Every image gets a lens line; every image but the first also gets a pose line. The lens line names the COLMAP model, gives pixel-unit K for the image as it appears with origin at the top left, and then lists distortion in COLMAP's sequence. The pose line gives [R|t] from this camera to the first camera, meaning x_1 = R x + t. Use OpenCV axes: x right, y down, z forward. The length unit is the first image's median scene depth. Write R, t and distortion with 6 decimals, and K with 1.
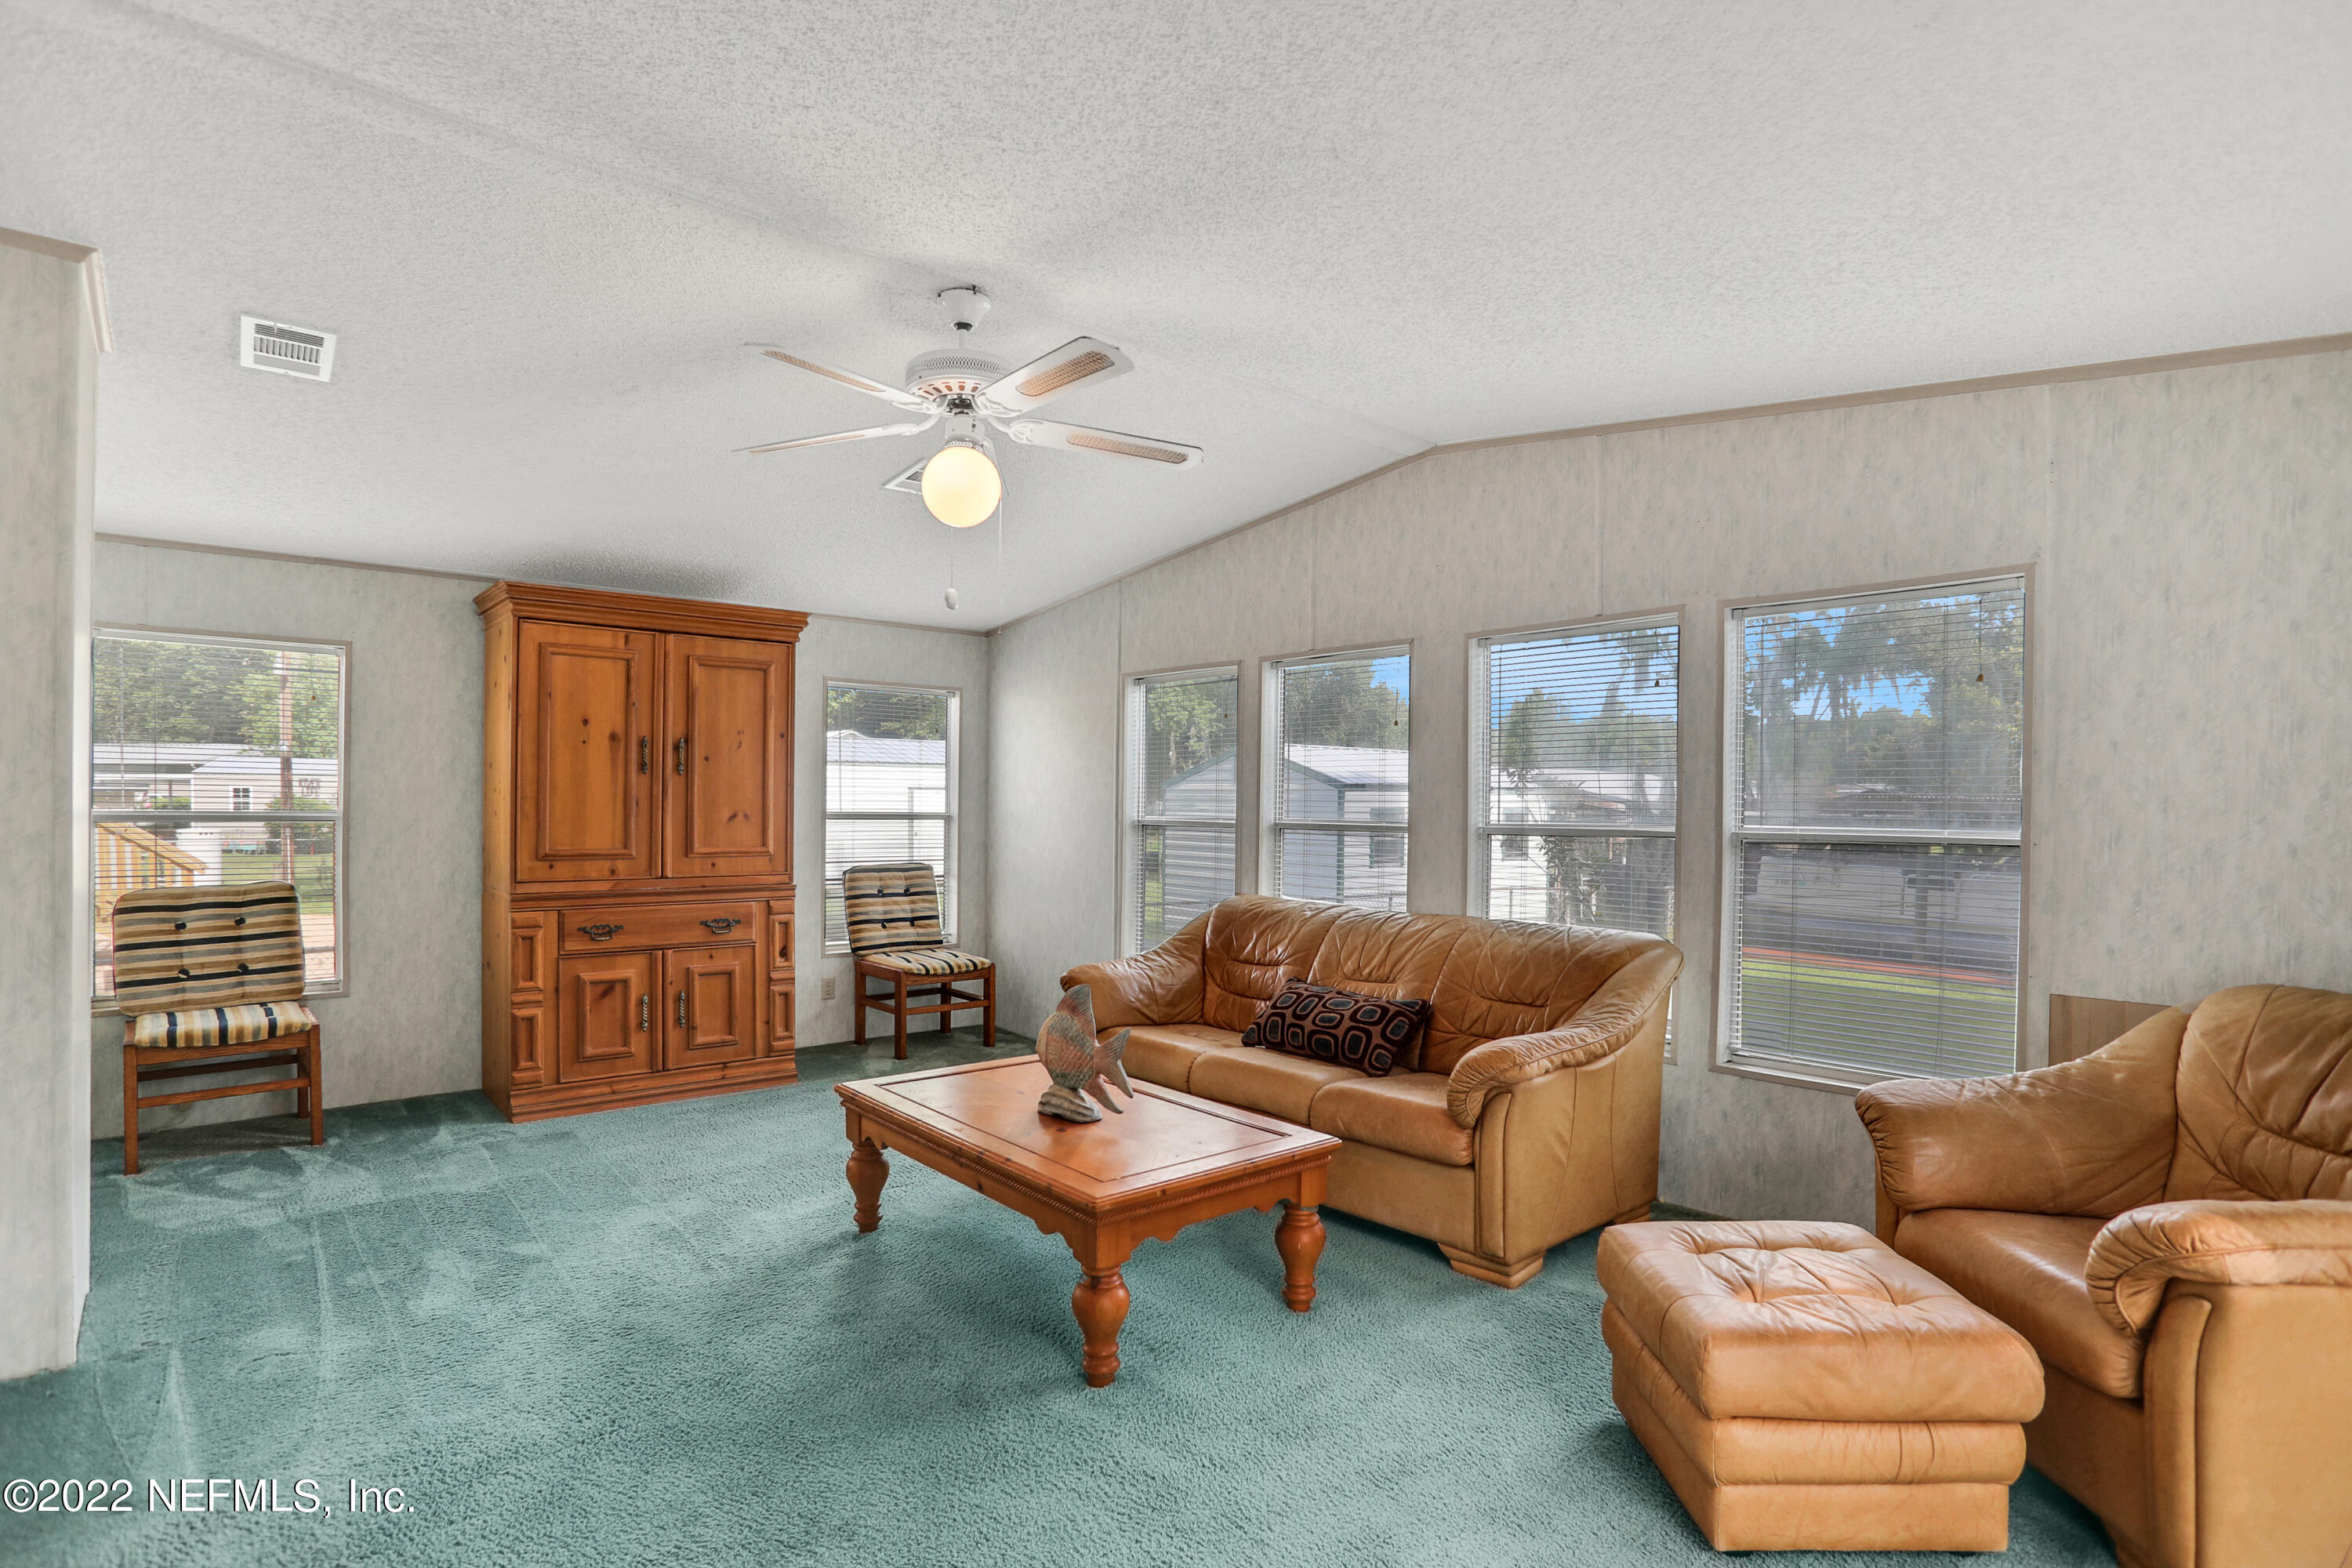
lens RADIAL K [[1175.6, 0, 1172.4], [0, 1175.6, 797.3], [0, 0, 1]] dist [-0.073256, 0.034532]
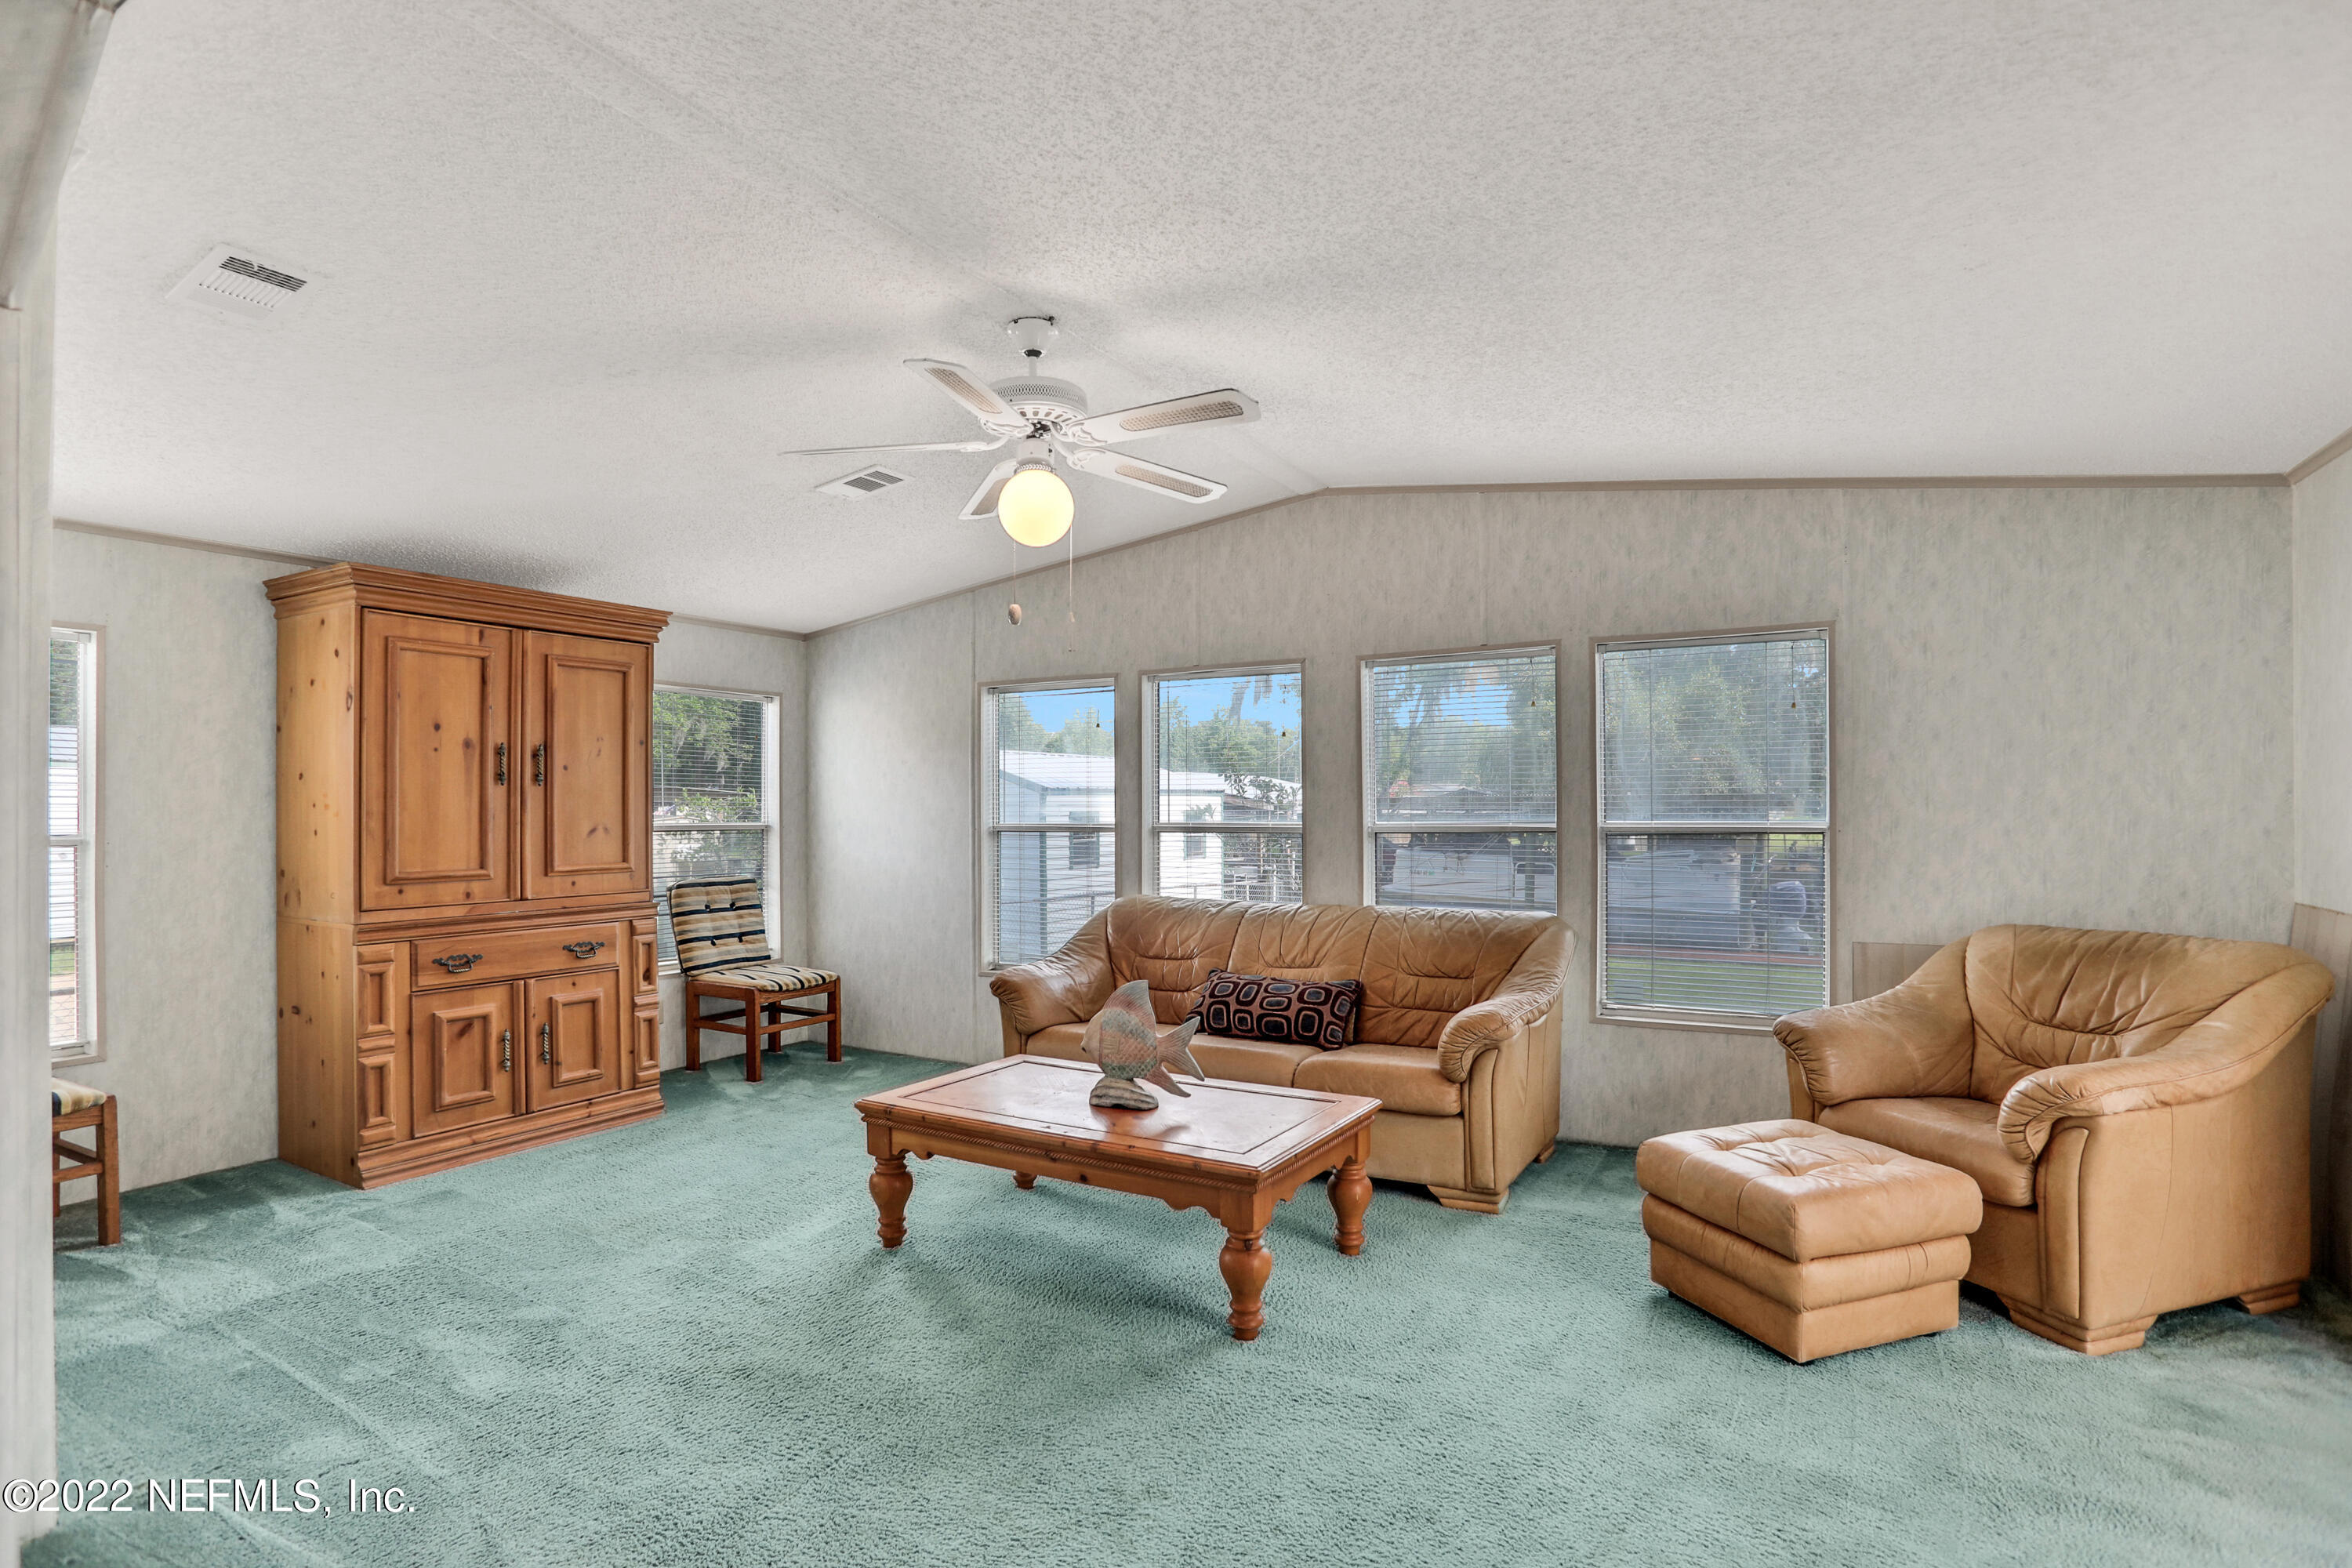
lens RADIAL K [[1170.9, 0, 1188.4], [0, 1170.9, 788.7], [0, 0, 1]] dist [-0.073107, 0.033887]
pose [[0.944897, -0.008412, 0.327260, -0.318293], [0.011751, 0.999897, -0.008228, -0.004765], [-0.327157, 0.011620, 0.944899, -0.017715]]
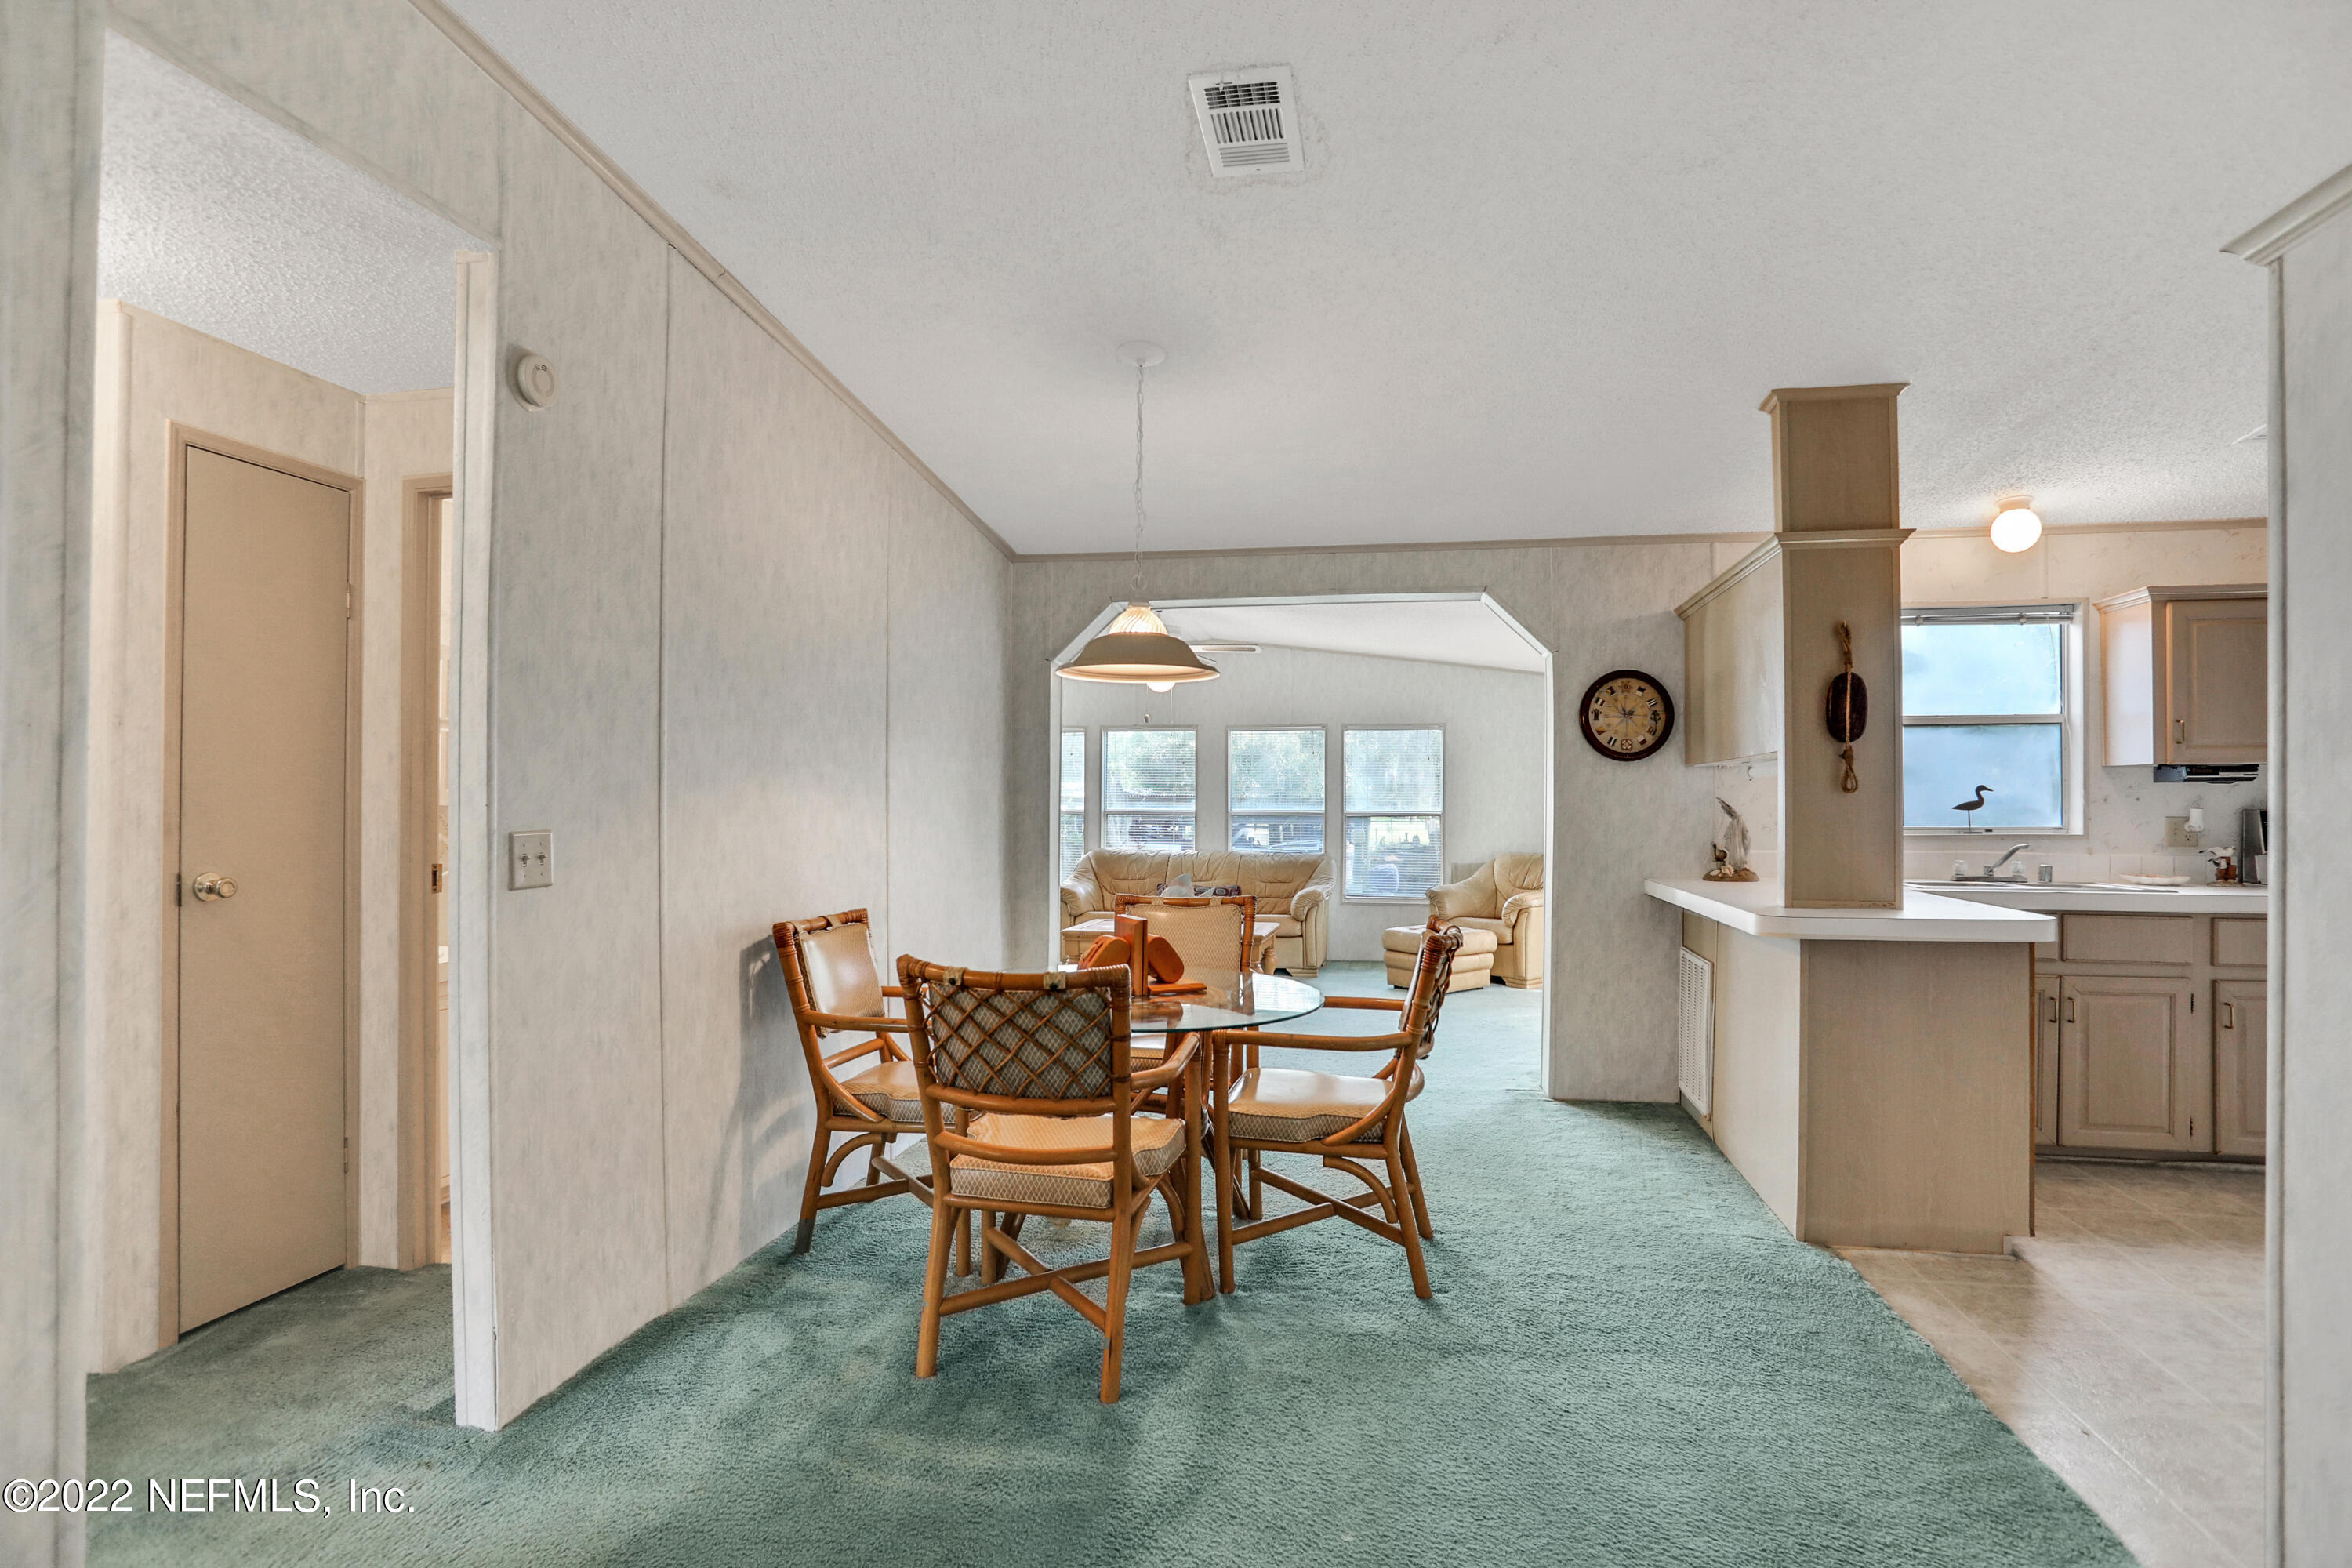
lens RADIAL K [[1170.9, 0, 1188.4], [0, 1170.9, 788.7], [0, 0, 1]] dist [-0.073107, 0.033887]
pose [[0.790582, 0.003326, 0.612347, -1.349411], [-0.001586, 0.999993, -0.003384, -0.013467], [-0.612354, 0.001704, 0.790582, -0.829706]]
